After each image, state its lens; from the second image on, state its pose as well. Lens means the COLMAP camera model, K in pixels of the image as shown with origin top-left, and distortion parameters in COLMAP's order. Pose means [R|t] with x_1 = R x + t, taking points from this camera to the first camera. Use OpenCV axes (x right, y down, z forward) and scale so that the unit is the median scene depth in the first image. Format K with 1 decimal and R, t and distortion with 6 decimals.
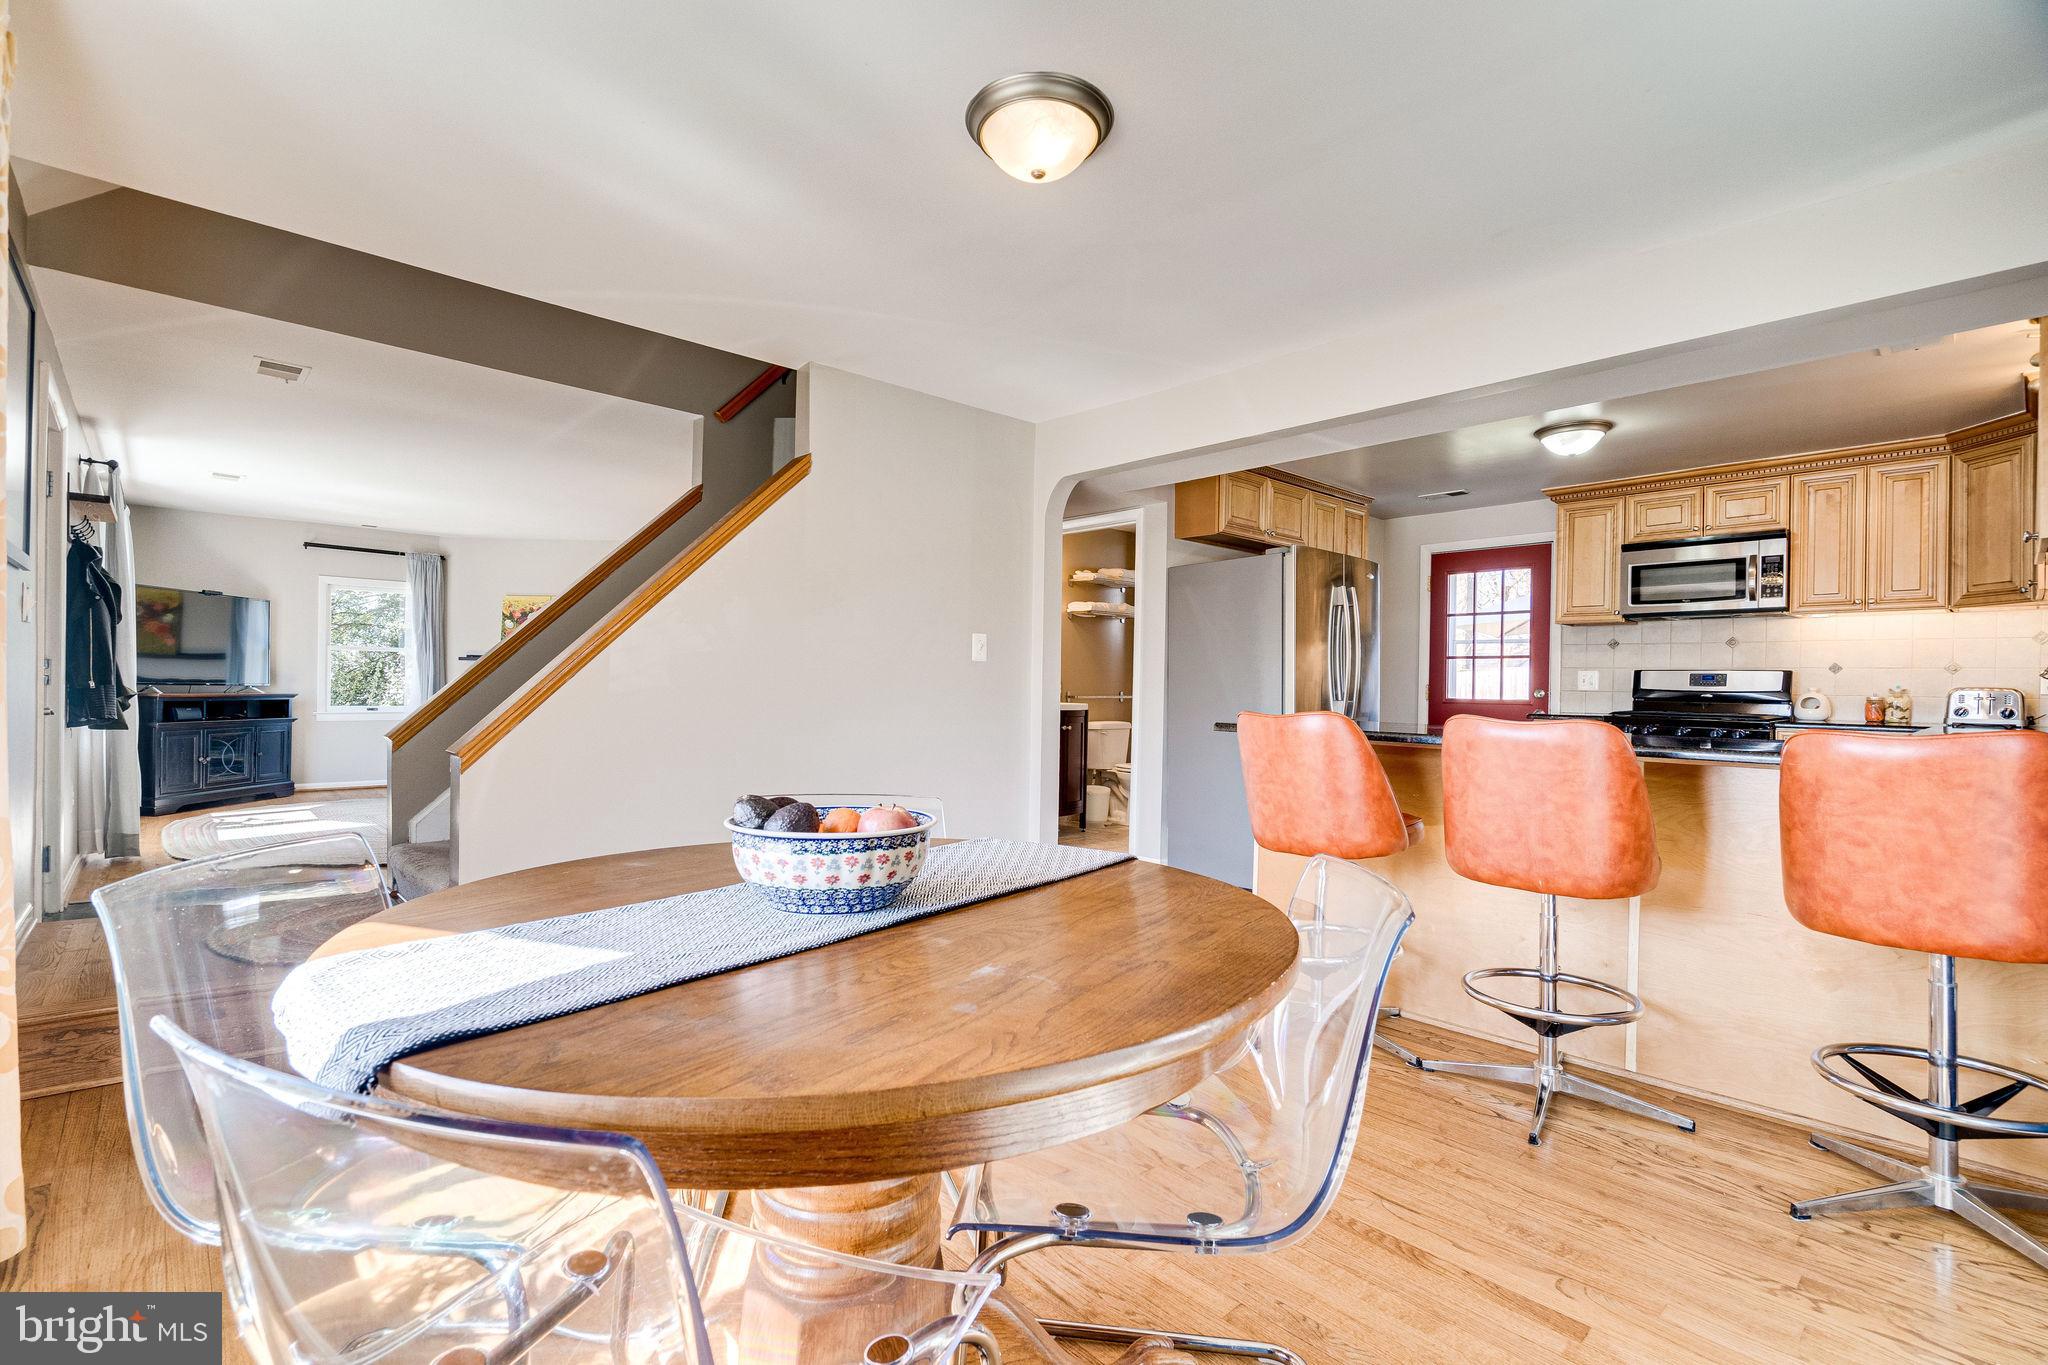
lens RADIAL K [[925.2, 0, 1014.9], [0, 925.2, 689.6], [0, 0, 1]] dist [0.000291, 0.000325]
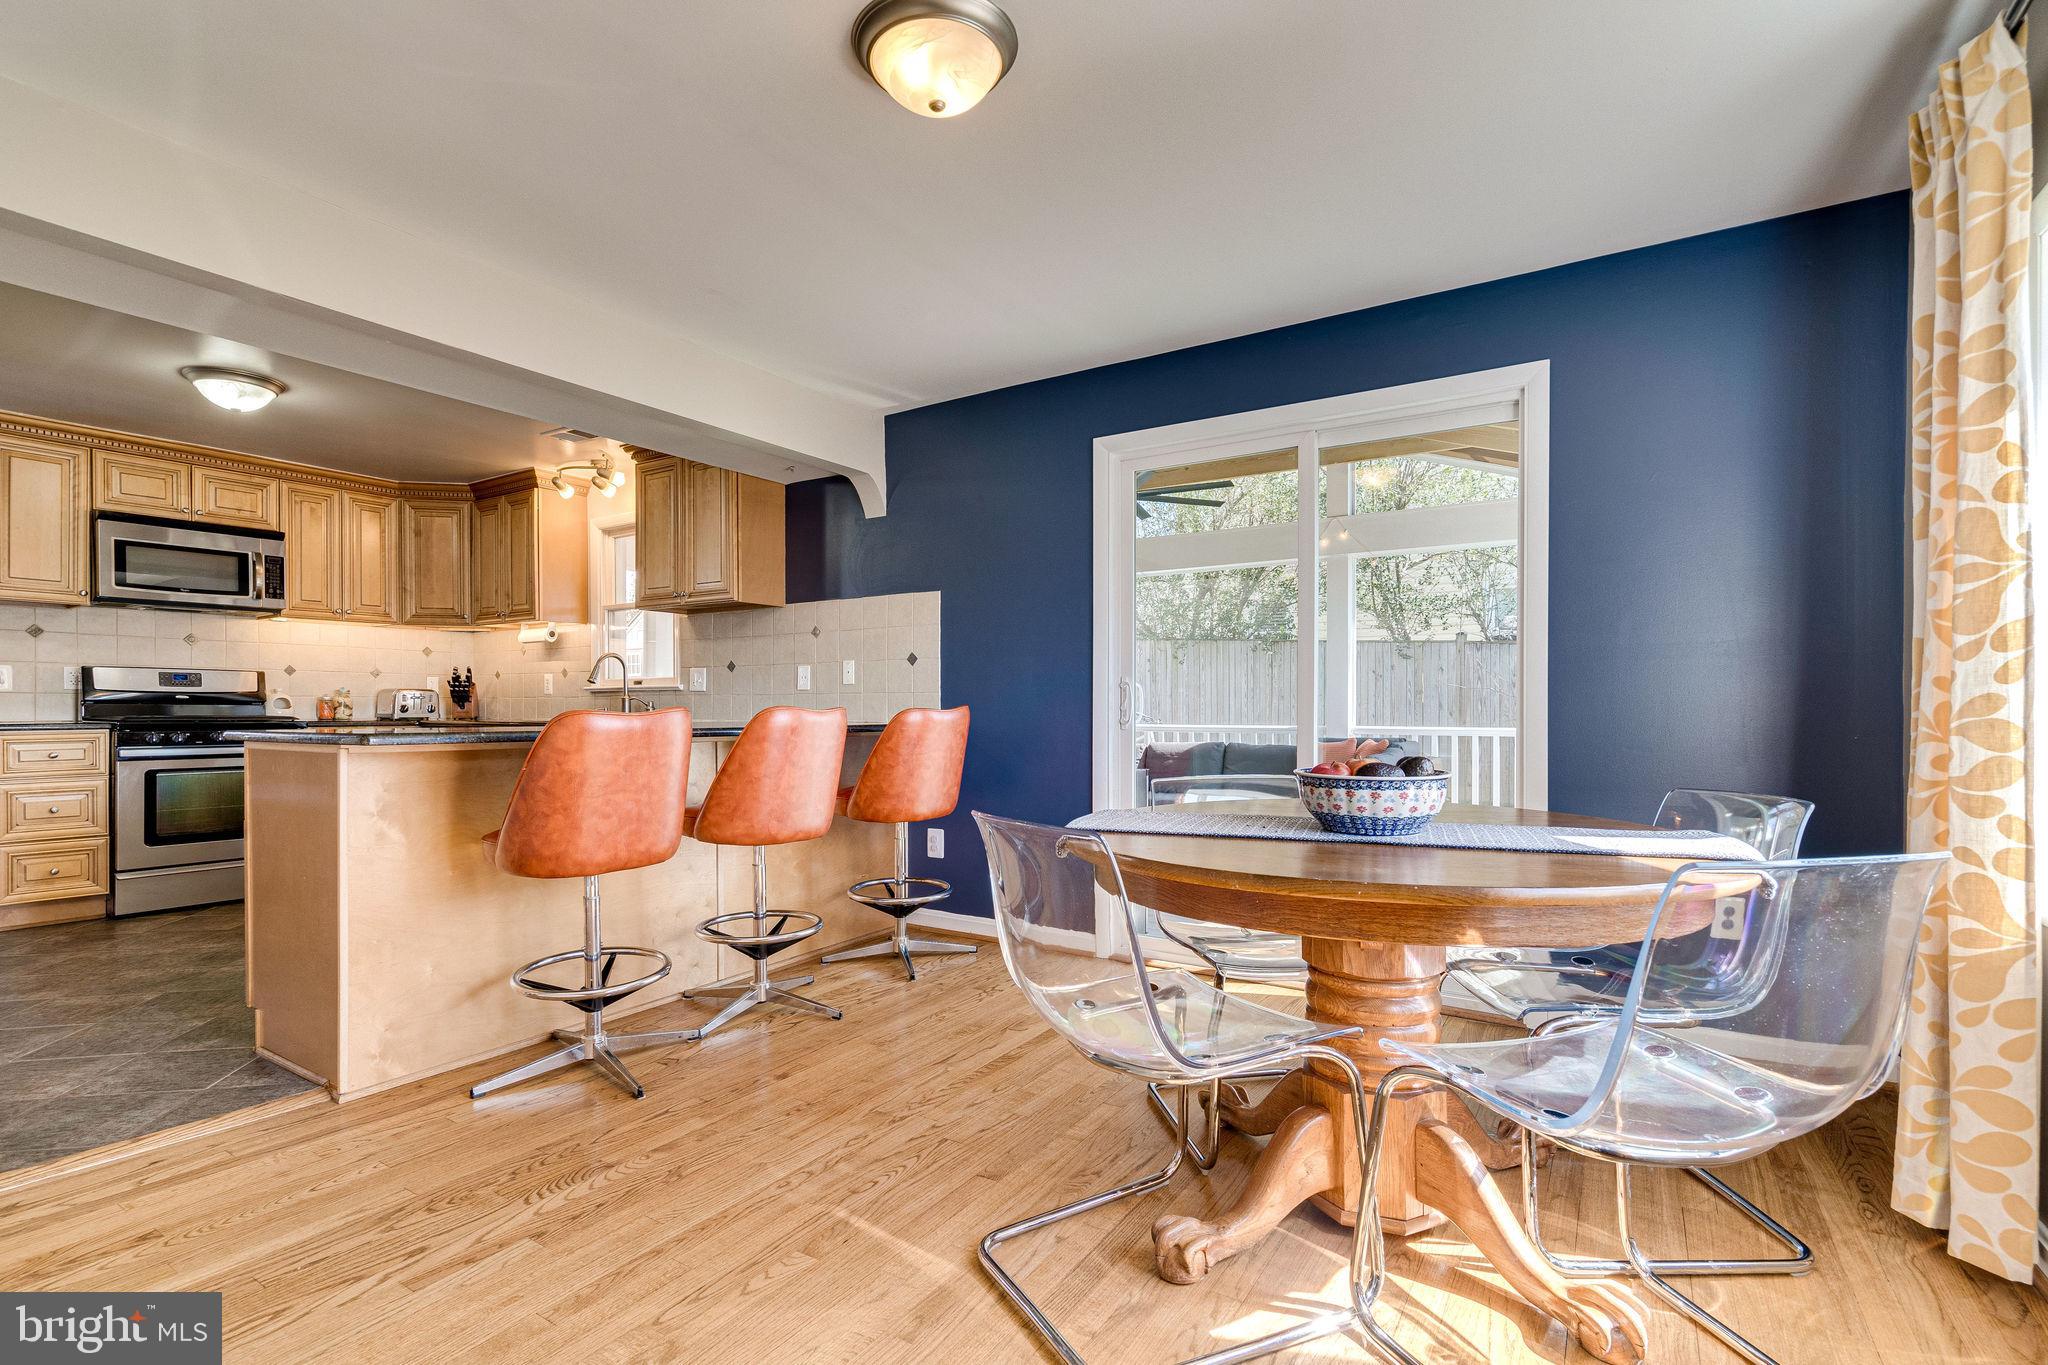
lens RADIAL K [[953.4, 0, 1012.4], [0, 953.4, 696.7], [0, 0, 1]] dist [-0.003249, 0.000681]
pose [[-0.248672, -0.002851, 0.968584, -0.367597], [0.002208, 0.999991, 0.003510, 0.005016], [-0.968585, 0.003011, -0.248663, 0.471121]]
